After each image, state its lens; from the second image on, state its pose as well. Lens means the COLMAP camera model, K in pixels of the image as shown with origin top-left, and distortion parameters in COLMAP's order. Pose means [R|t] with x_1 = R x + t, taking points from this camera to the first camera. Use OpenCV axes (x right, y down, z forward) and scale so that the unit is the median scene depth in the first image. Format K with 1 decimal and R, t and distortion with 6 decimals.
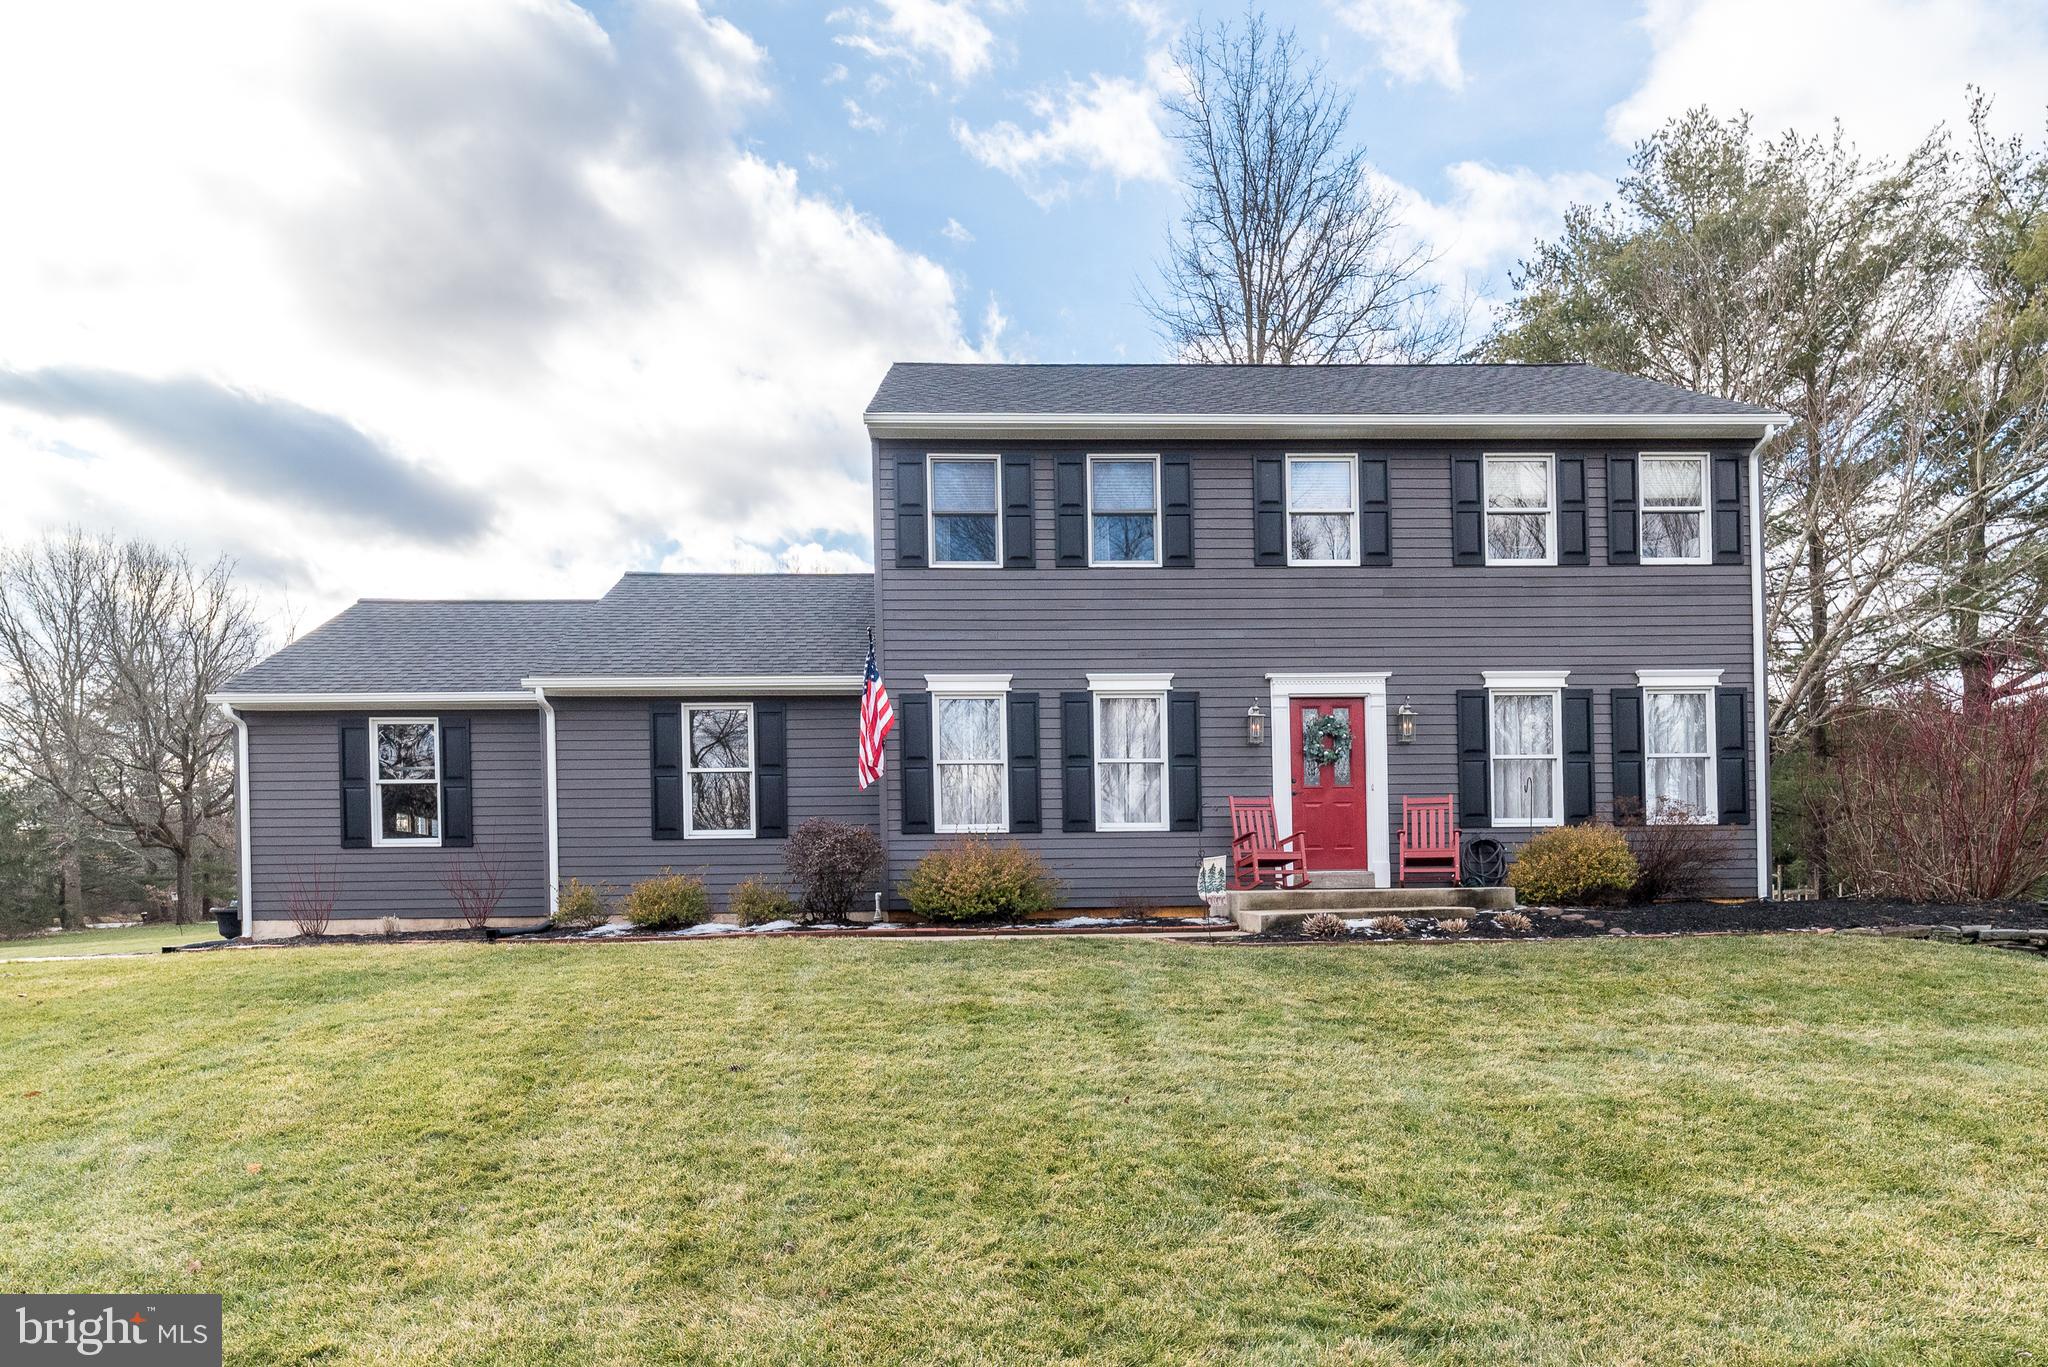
lens RADIAL K [[890.7, 0, 988.2], [0, 890.7, 697.8], [0, 0, 1]] dist [0.001772, -0.000033]
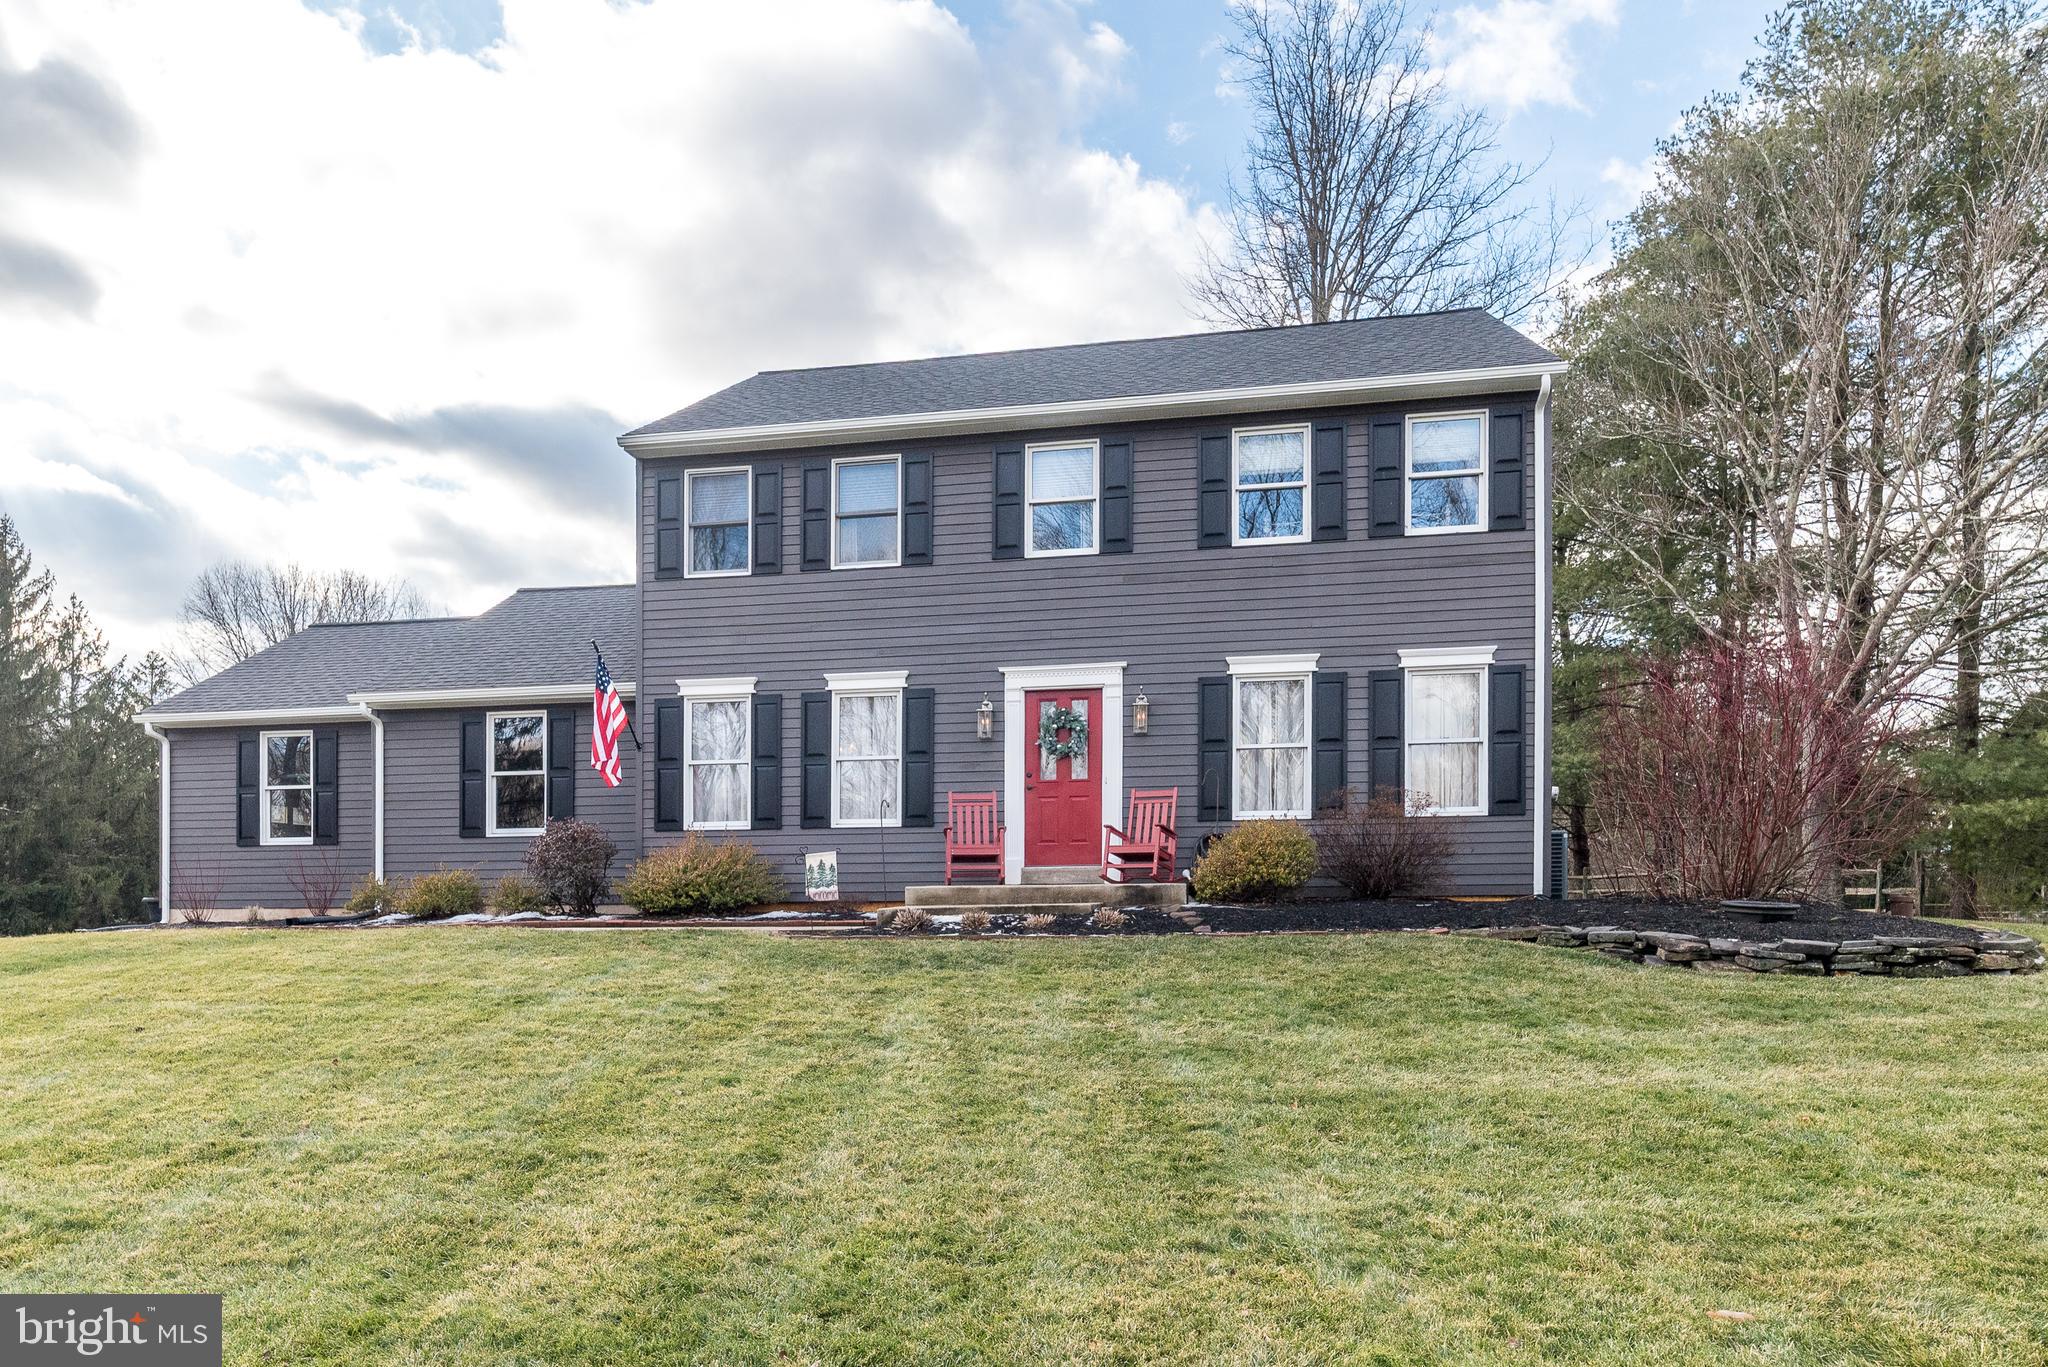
lens RADIAL K [[890.7, 0, 902.9], [0, 890.7, 691.0], [0, 0, 1]] dist [0.001772, -0.000033]
pose [[0.986938, -0.031252, -0.158040, 0.358458], [0.031137, 0.999510, -0.003204, -0.001246], [0.158062, -0.001759, 0.987428, -0.000018]]
